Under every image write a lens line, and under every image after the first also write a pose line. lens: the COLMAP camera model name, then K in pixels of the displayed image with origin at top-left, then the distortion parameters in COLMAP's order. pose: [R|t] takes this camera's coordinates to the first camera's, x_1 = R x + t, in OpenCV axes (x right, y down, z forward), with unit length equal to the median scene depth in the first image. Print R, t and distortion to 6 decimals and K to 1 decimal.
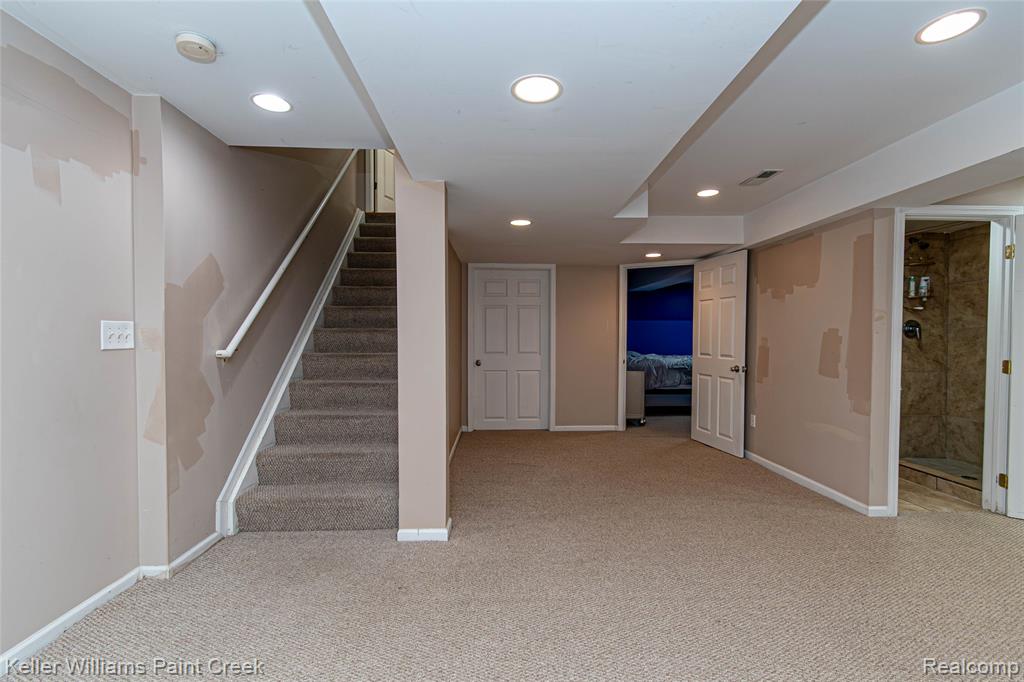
lens RADIAL K [[458.0, 0, 513.6], [0, 458.0, 344.7], [0, 0, 1]] dist [0.001282, -0.000438]
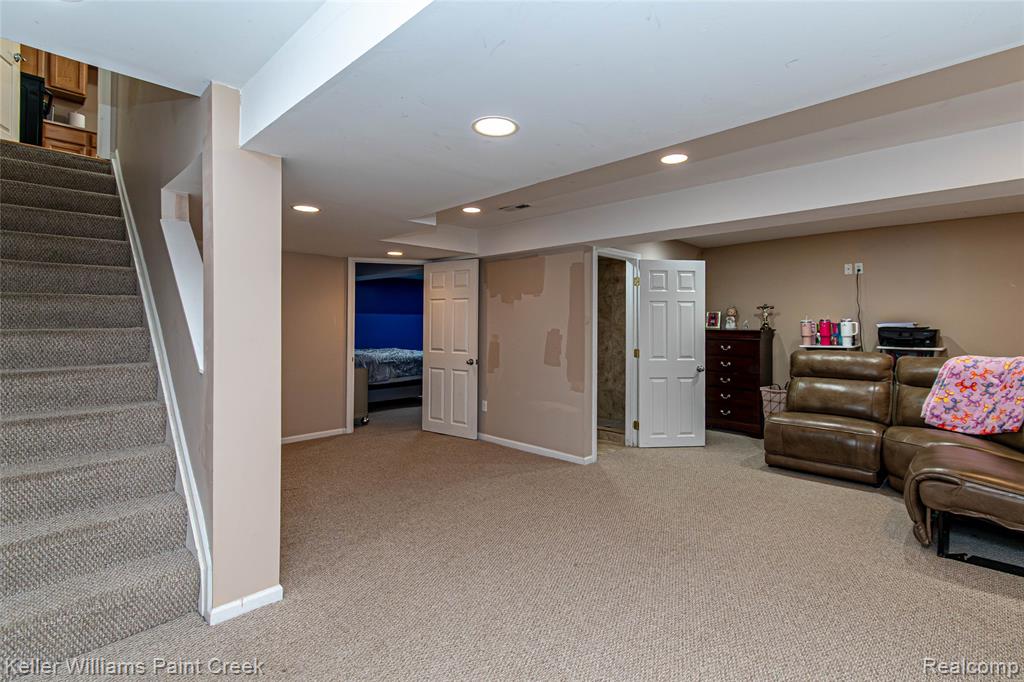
lens RADIAL K [[483.7, 0, 515.0], [0, 483.7, 317.1], [0, 0, 1]] dist [-0.000022, -0.000044]
pose [[0.719566, 0.011114, 0.694335, -0.290426], [0.010839, 0.999570, -0.027233, -0.026565], [-0.694340, 0.027122, 0.719136, 0.057728]]
